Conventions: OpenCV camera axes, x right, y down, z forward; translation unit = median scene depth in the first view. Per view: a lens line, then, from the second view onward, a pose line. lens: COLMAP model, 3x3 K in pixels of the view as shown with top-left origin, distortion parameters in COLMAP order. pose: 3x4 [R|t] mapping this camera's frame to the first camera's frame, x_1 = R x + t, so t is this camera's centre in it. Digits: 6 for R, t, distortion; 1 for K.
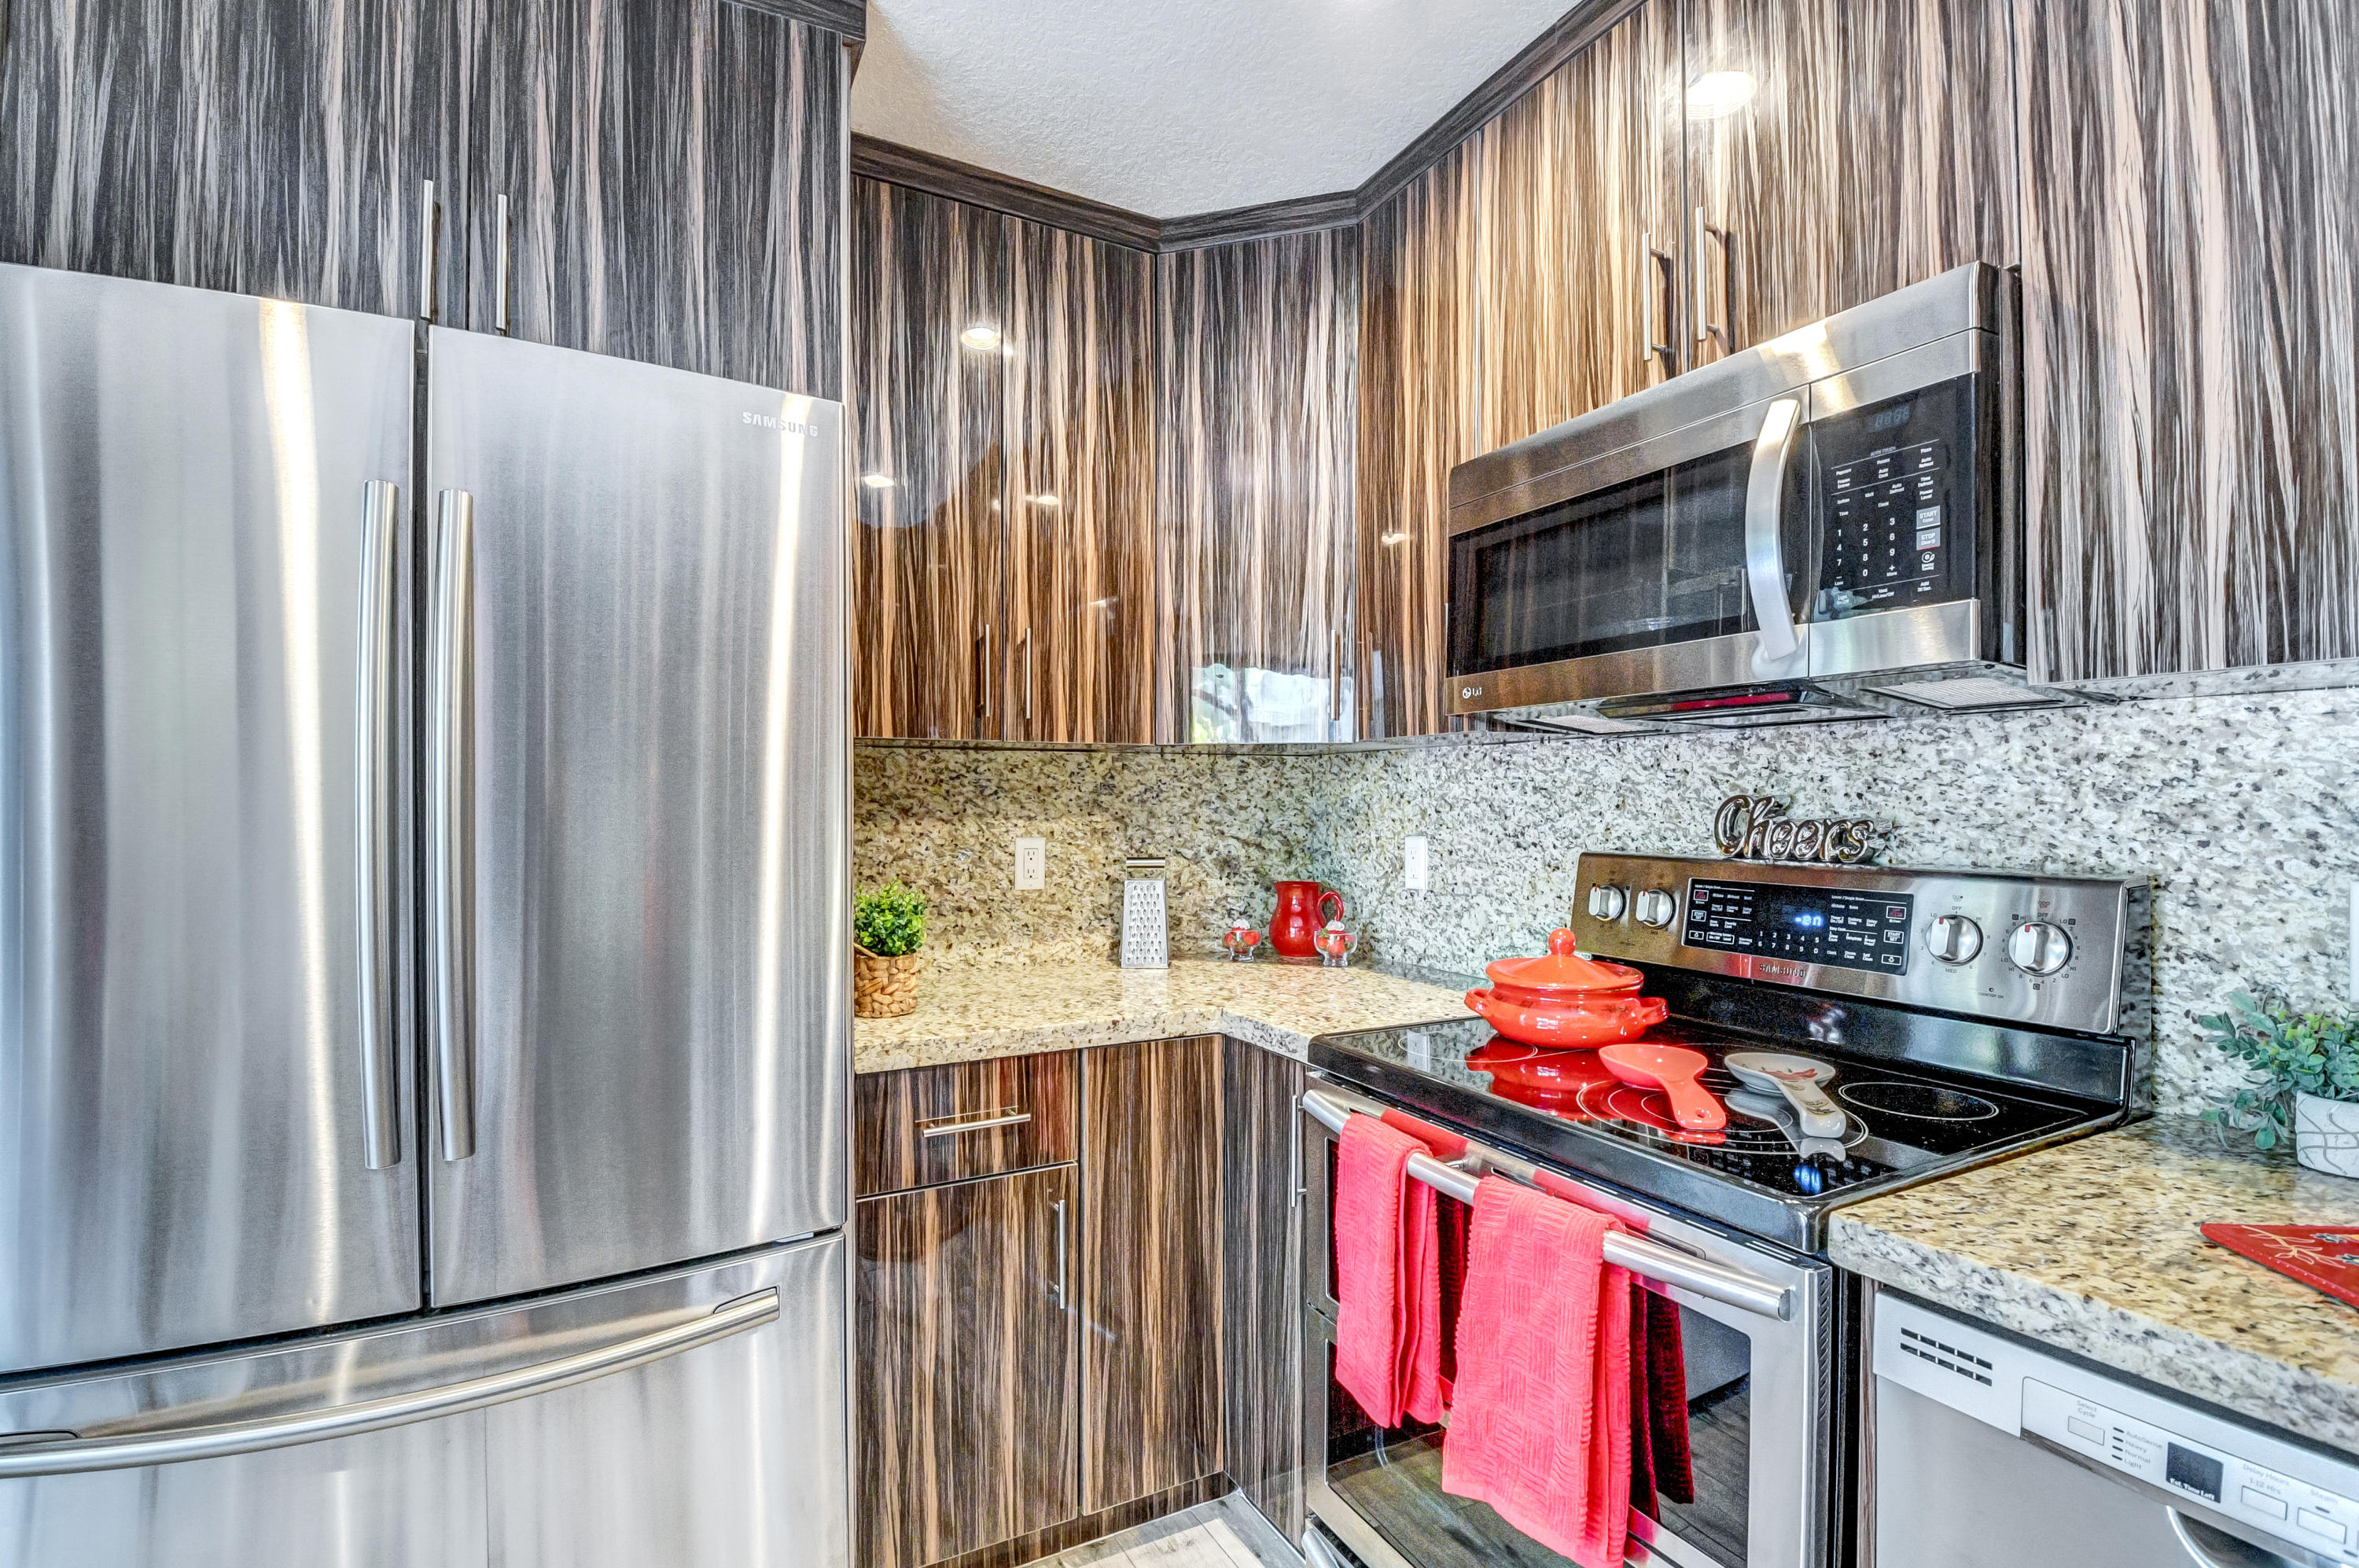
lens RADIAL K [[1017.6, 0, 1130.5], [0, 1017.6, 801.2], [0, 0, 1]] dist [0.001360, -0.018426]
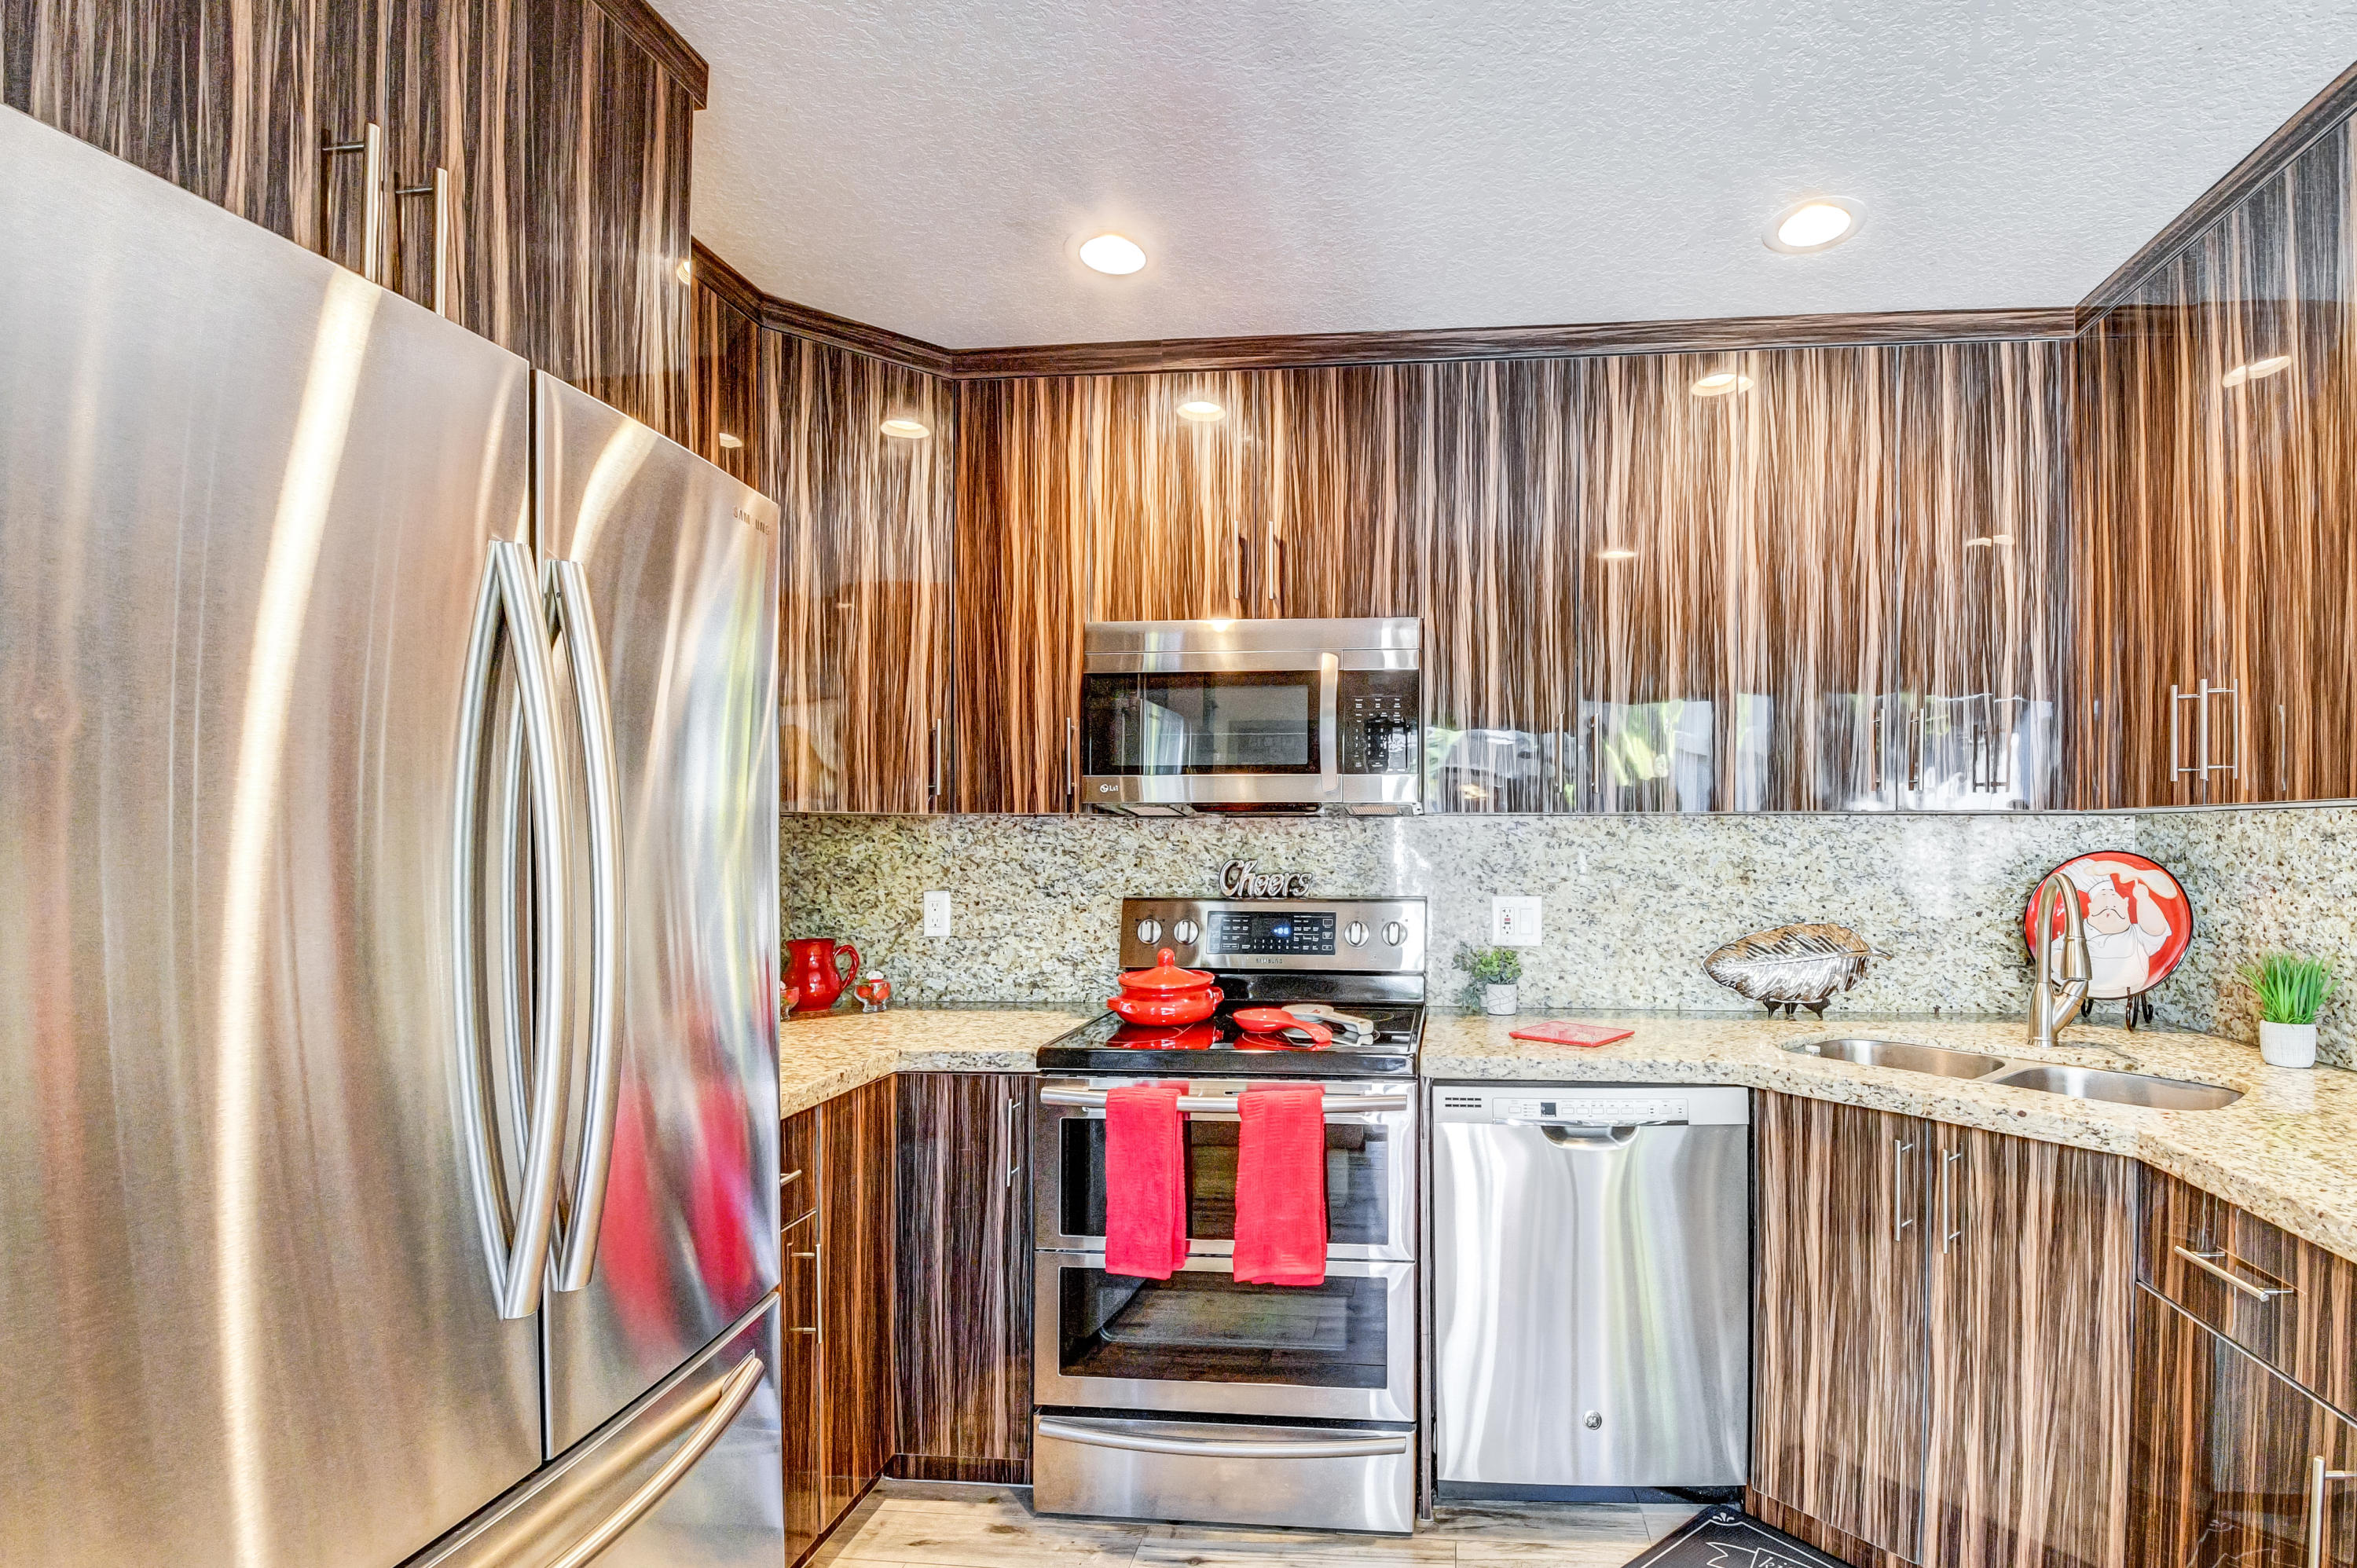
lens RADIAL K [[1122.6, 0, 1289.1], [0, 1122.6, 836.4], [0, 0, 1]] dist [0.014471, -0.035071]
pose [[0.554188, -0.000480, 0.832391, -0.736795], [0.000991, 1.000000, -0.000084, -0.035617], [-0.832391, 0.000871, 0.554188, -0.065880]]
